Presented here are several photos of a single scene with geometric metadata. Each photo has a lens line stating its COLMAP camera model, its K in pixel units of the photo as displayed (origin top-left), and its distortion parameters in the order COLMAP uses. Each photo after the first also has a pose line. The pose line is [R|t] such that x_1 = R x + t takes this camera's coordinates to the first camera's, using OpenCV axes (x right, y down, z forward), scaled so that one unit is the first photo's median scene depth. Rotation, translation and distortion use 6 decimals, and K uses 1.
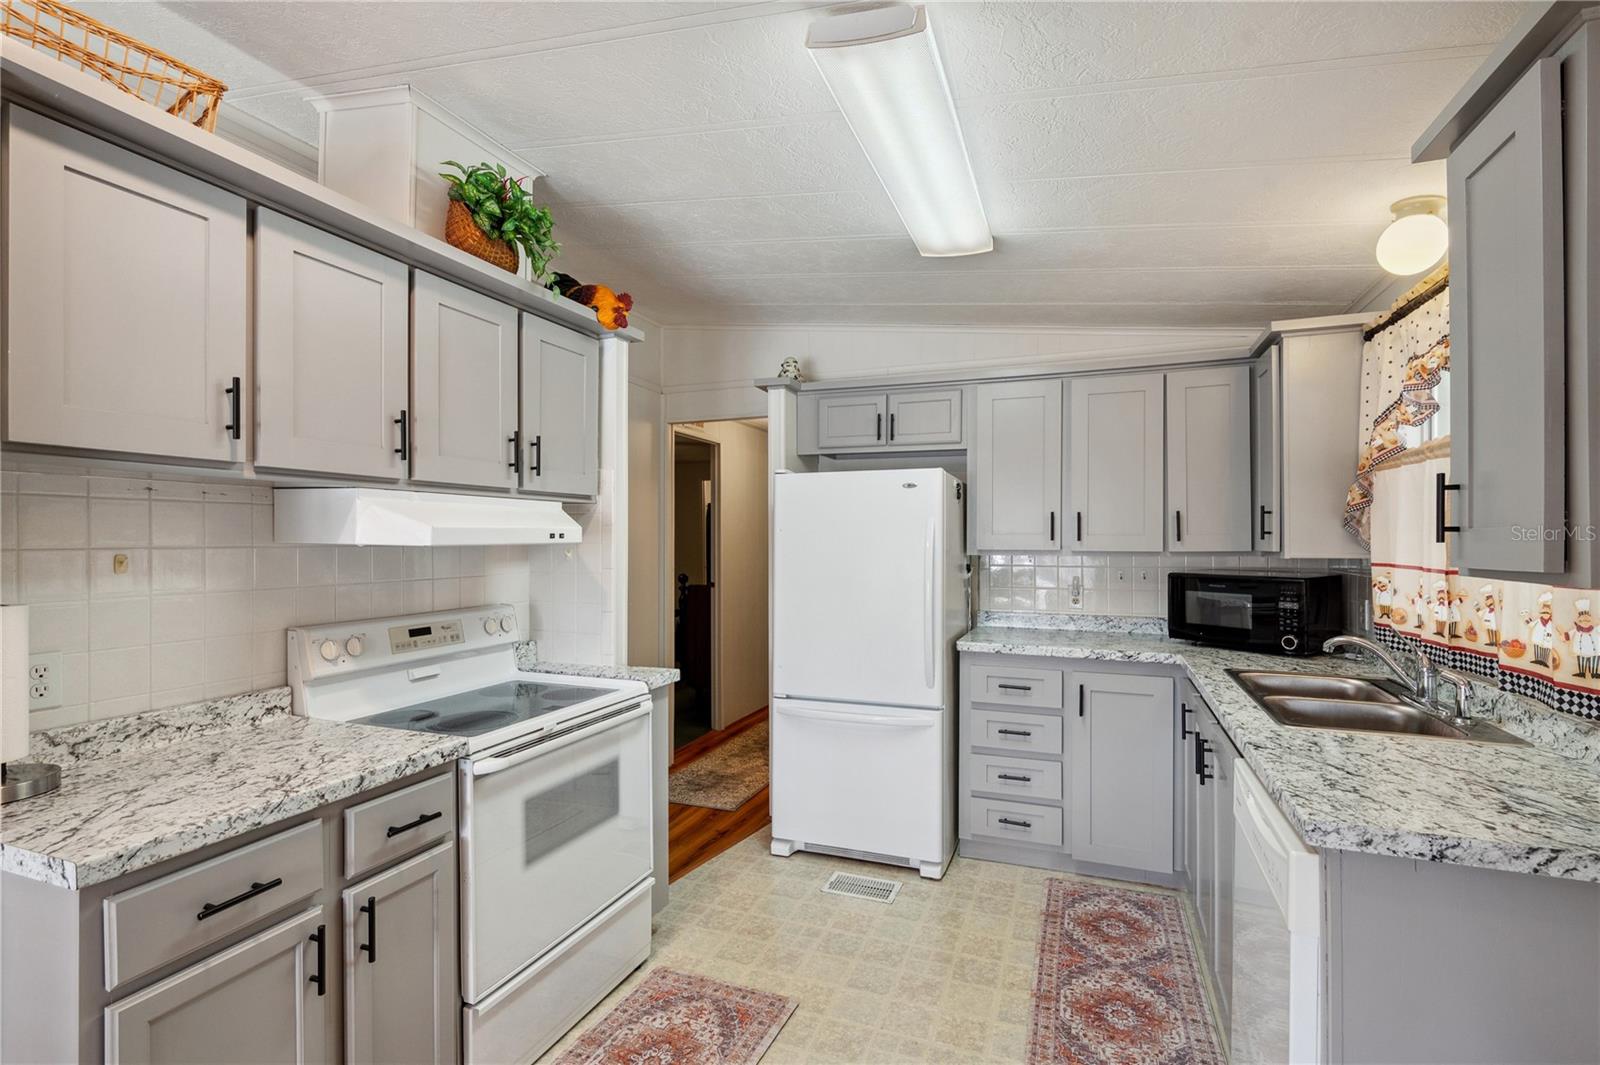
lens RADIAL K [[736.0, 0, 801.5], [0, 736.0, 536.9], [0, 0, 1]] dist [-0.000911, 0.000108]
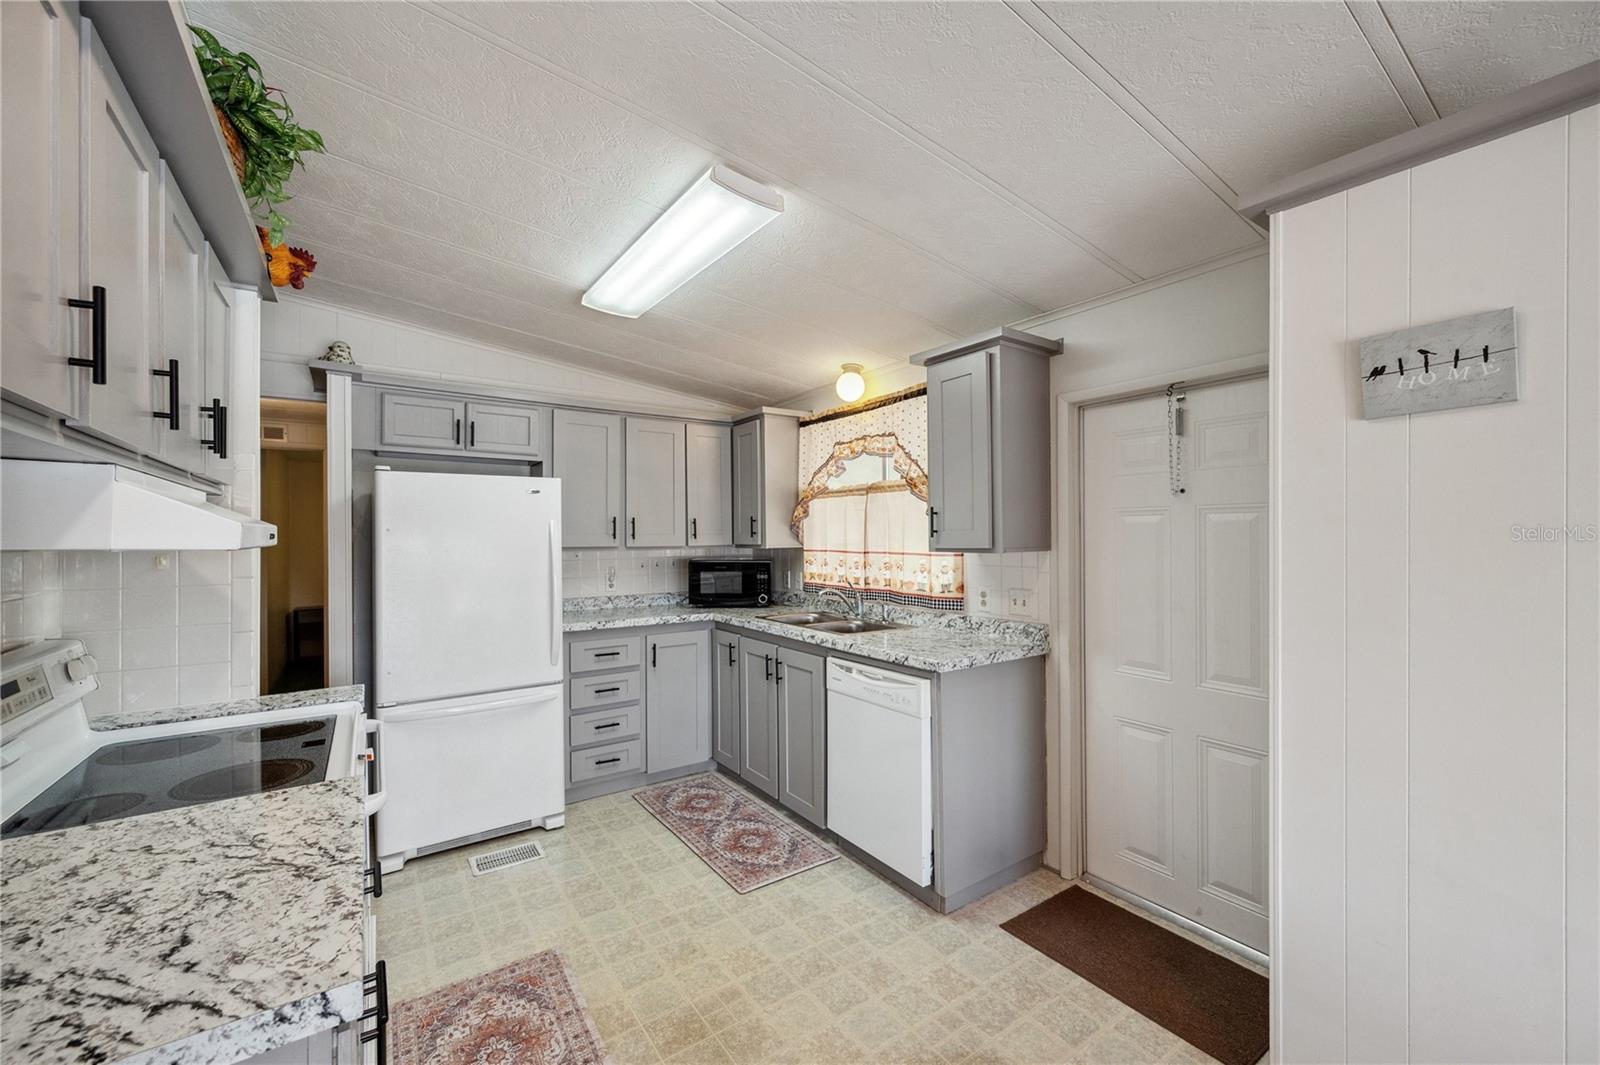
lens RADIAL K [[642.3, 0, 806.3], [0, 642.3, 532.2], [0, 0, 1]] dist [0.001113, -0.000209]
pose [[0.559126, 0.001702, 0.829081, -0.533516], [0.004652, 0.999976, -0.005190, 0.000300], [-0.829069, 0.006759, 0.559105, 0.111936]]
